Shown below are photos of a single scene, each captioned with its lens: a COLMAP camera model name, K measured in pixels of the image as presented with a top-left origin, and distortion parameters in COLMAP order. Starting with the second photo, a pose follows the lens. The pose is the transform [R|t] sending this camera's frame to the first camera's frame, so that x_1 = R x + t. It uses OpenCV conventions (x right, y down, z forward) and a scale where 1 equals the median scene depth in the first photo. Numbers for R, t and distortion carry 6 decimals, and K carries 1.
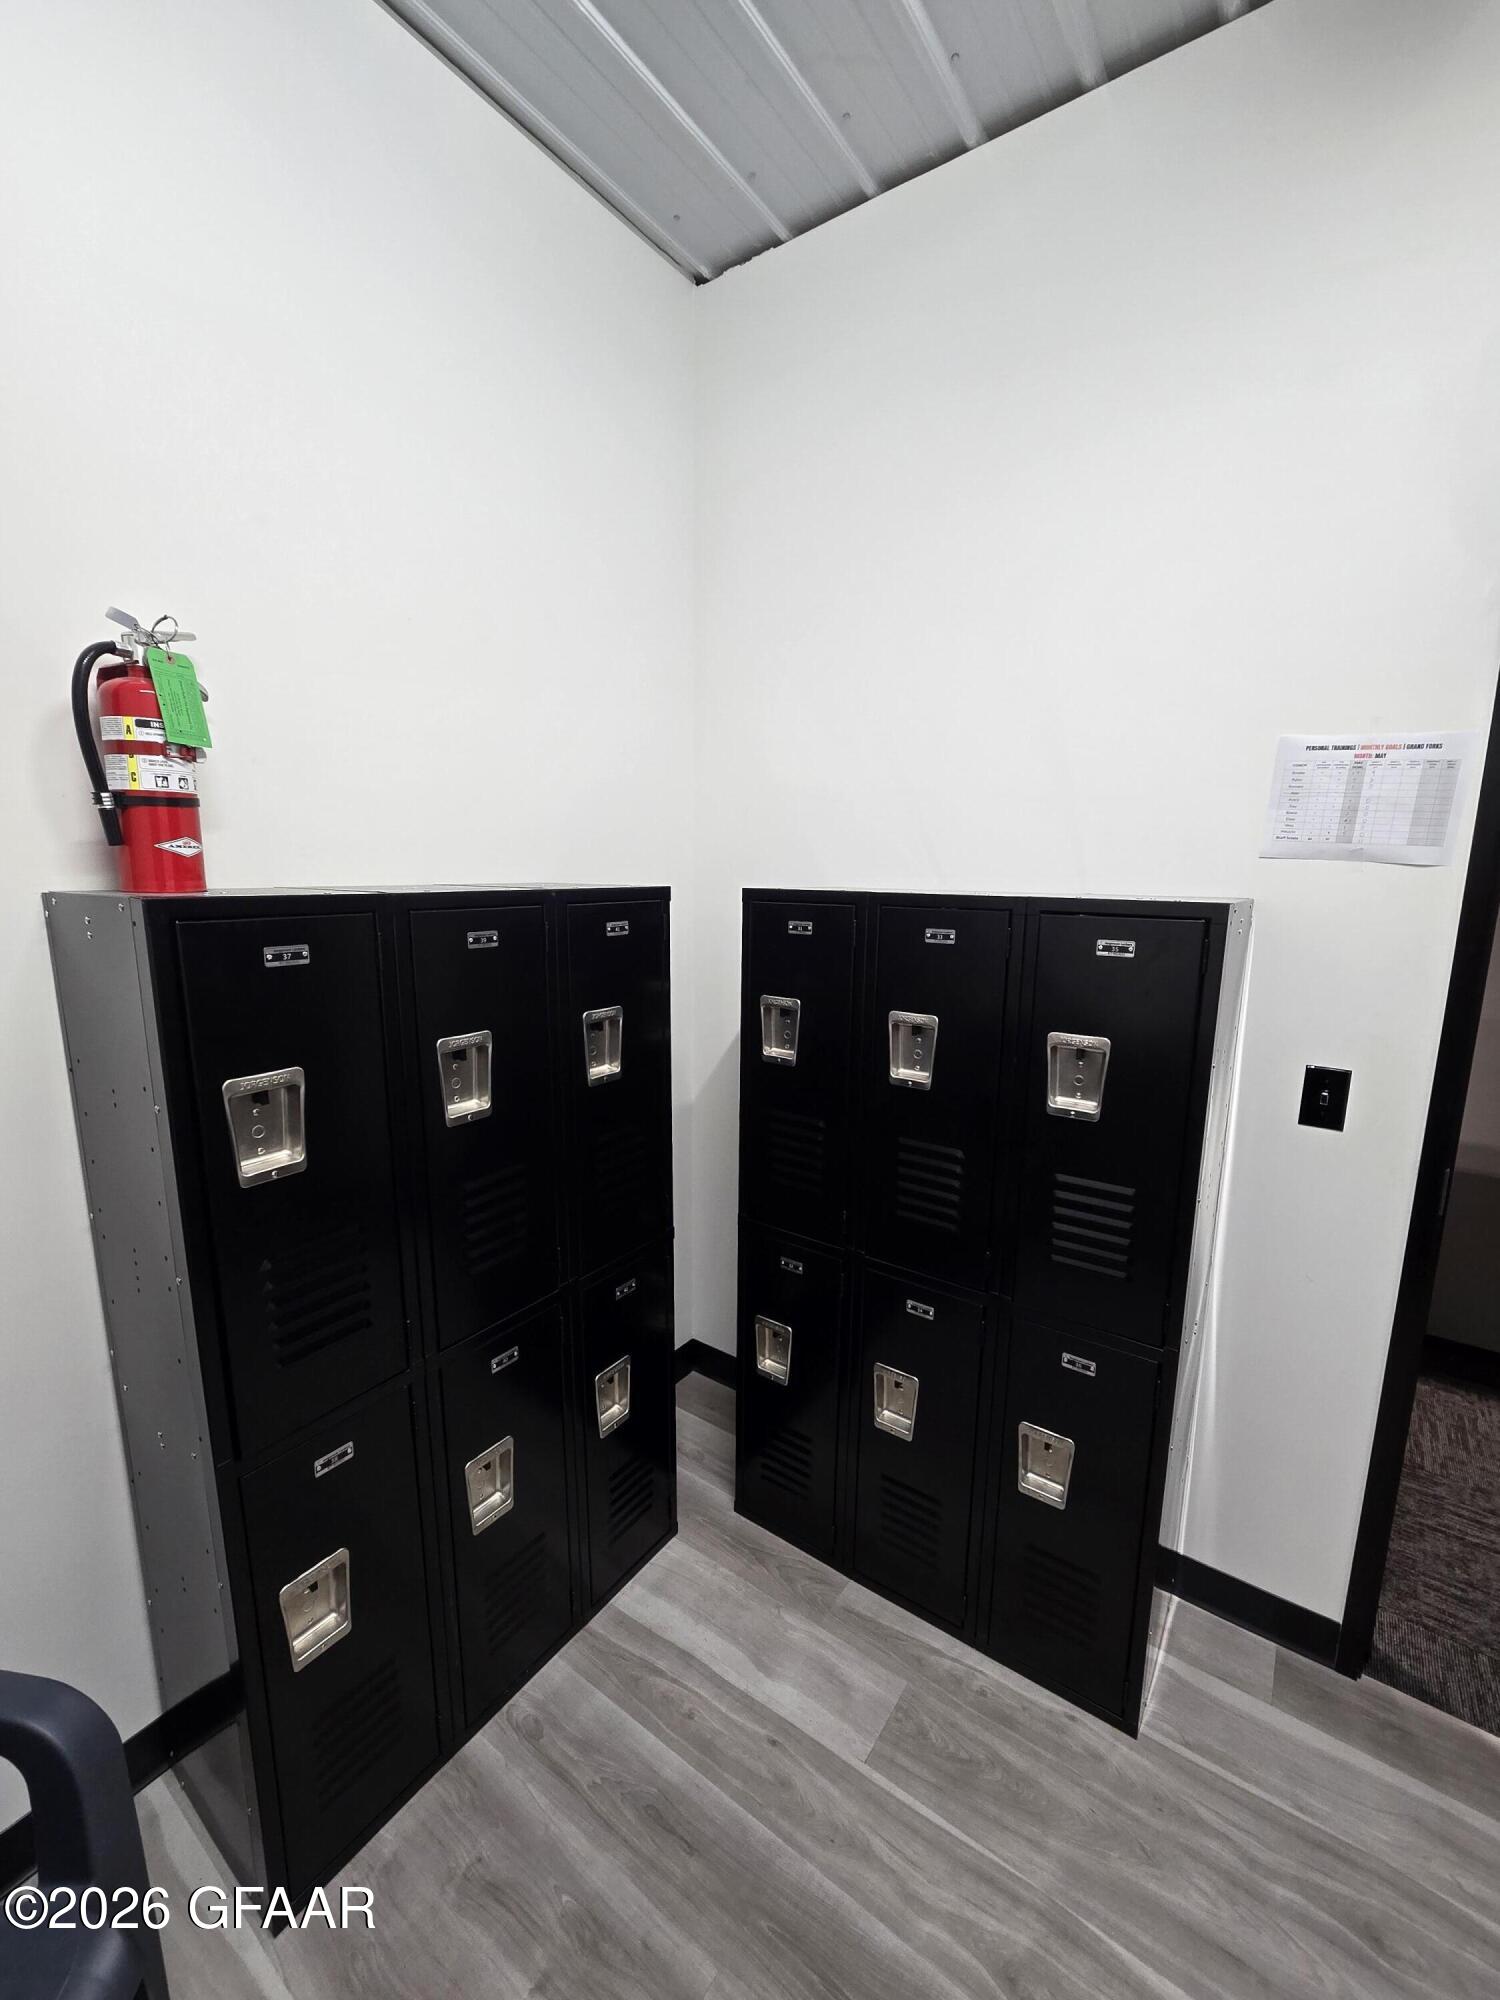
lens RADIAL K [[813.7, 0, 751.0], [0, 813.7, 1008.0], [0, 0, 1]] dist [0.000274, 0.000904]
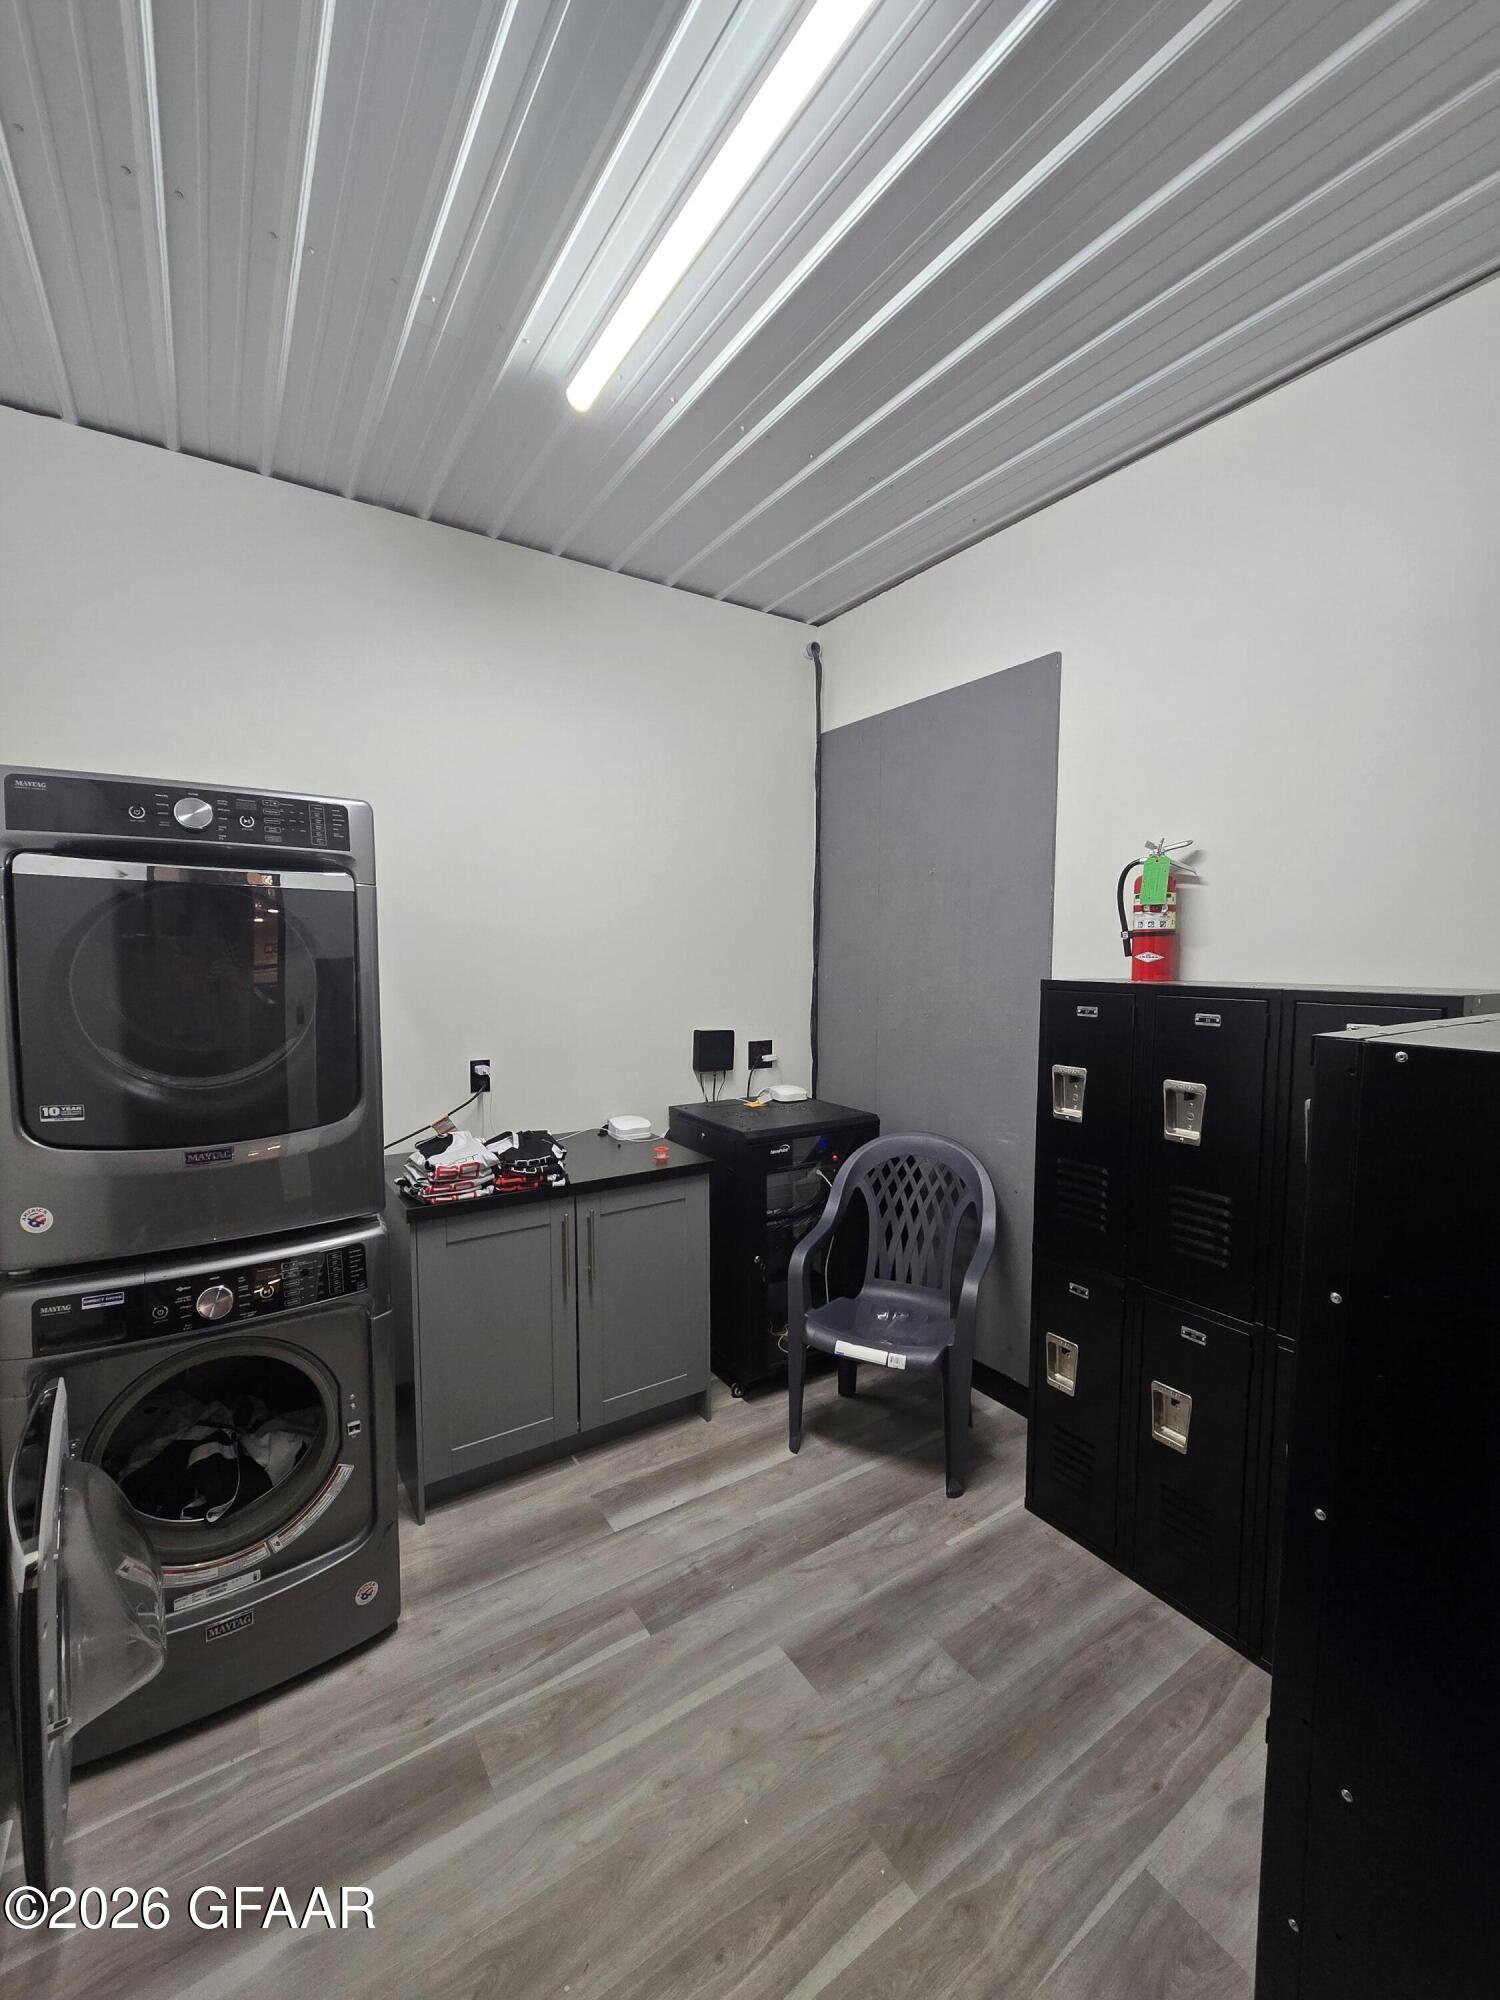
lens RADIAL K [[813.7, 0, 753.7], [0, 813.7, 1000.1], [0, 0, 1]] dist [0.000274, 0.000904]
pose [[-0.355442, 0.044690, -0.933629, 1.267911], [-0.167289, 0.979687, 0.110583, -0.141410], [0.919606, 0.195492, -0.340746, 0.746978]]
